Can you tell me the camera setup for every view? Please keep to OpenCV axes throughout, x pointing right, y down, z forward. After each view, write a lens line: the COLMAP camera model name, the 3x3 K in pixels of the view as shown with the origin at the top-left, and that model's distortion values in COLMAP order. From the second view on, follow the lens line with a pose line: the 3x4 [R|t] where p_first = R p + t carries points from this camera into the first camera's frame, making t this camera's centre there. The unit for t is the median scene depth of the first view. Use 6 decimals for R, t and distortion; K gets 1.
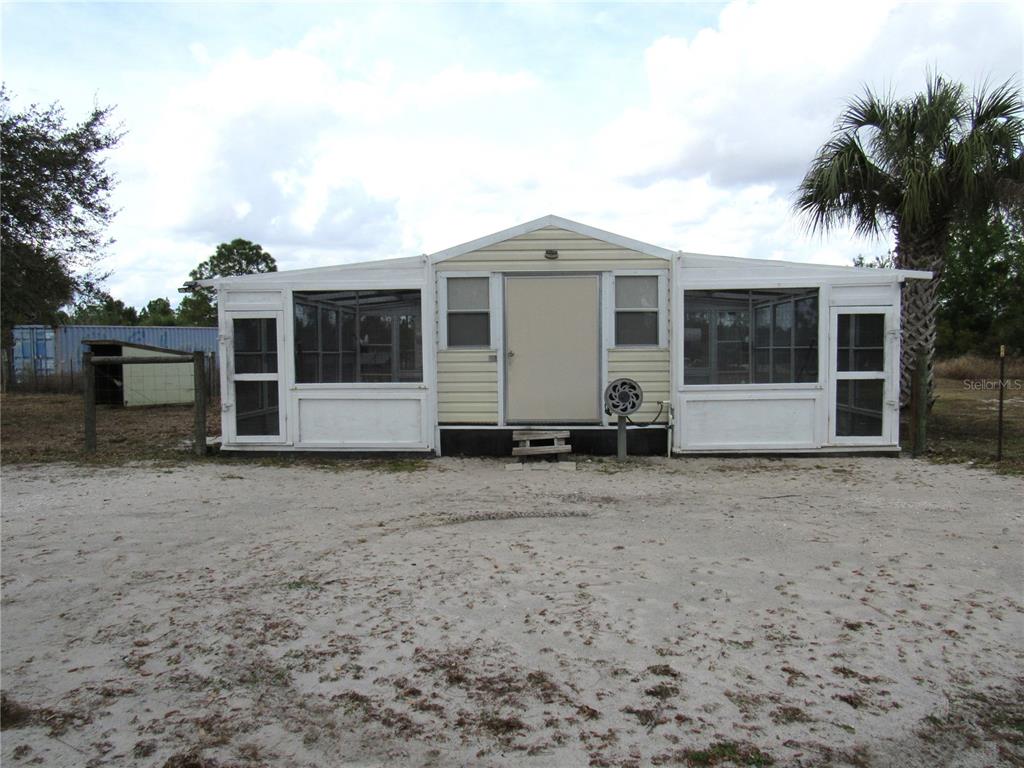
lens RADIAL K [[736.2, 0, 516.8], [0, 736.2, 392.8], [0, 0, 1]] dist [-0.029433, 0.010053]
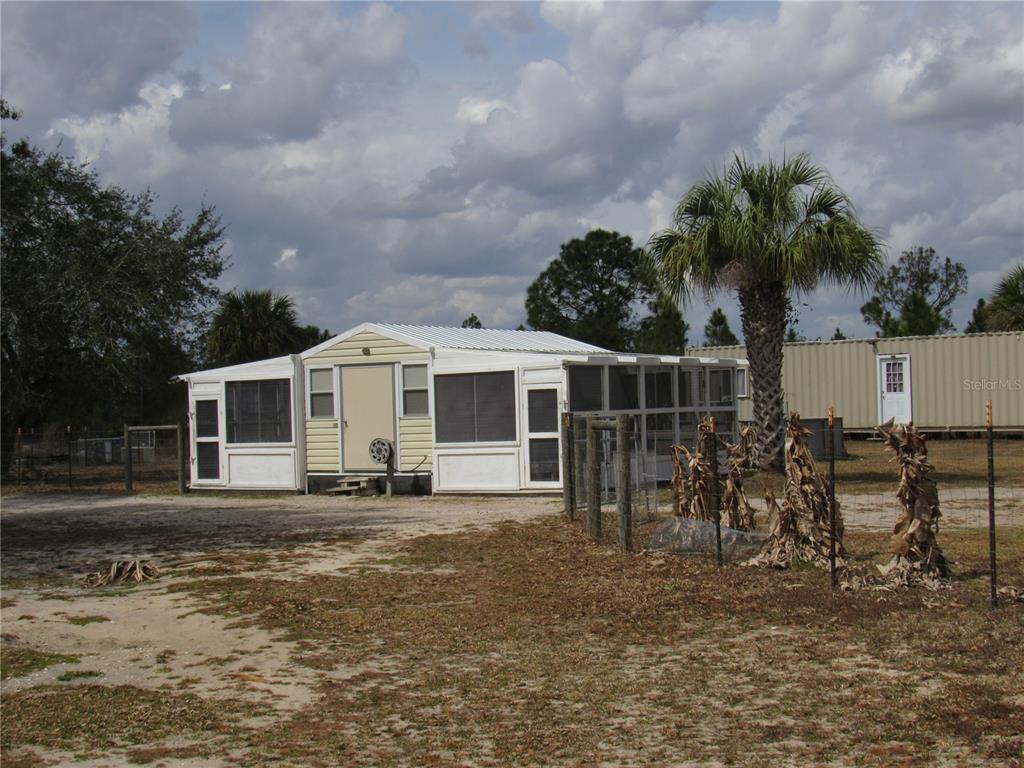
lens RADIAL K [[1597.6, 0, 511.3], [0, 1597.6, 383.6], [0, 0, 1]] dist [-0.096783, 0.000000]
pose [[0.861207, -0.023605, -0.507706, 1.823709], [-0.010631, 0.997866, -0.064427, 0.067574], [0.508143, 0.060882, 0.859118, -1.469682]]
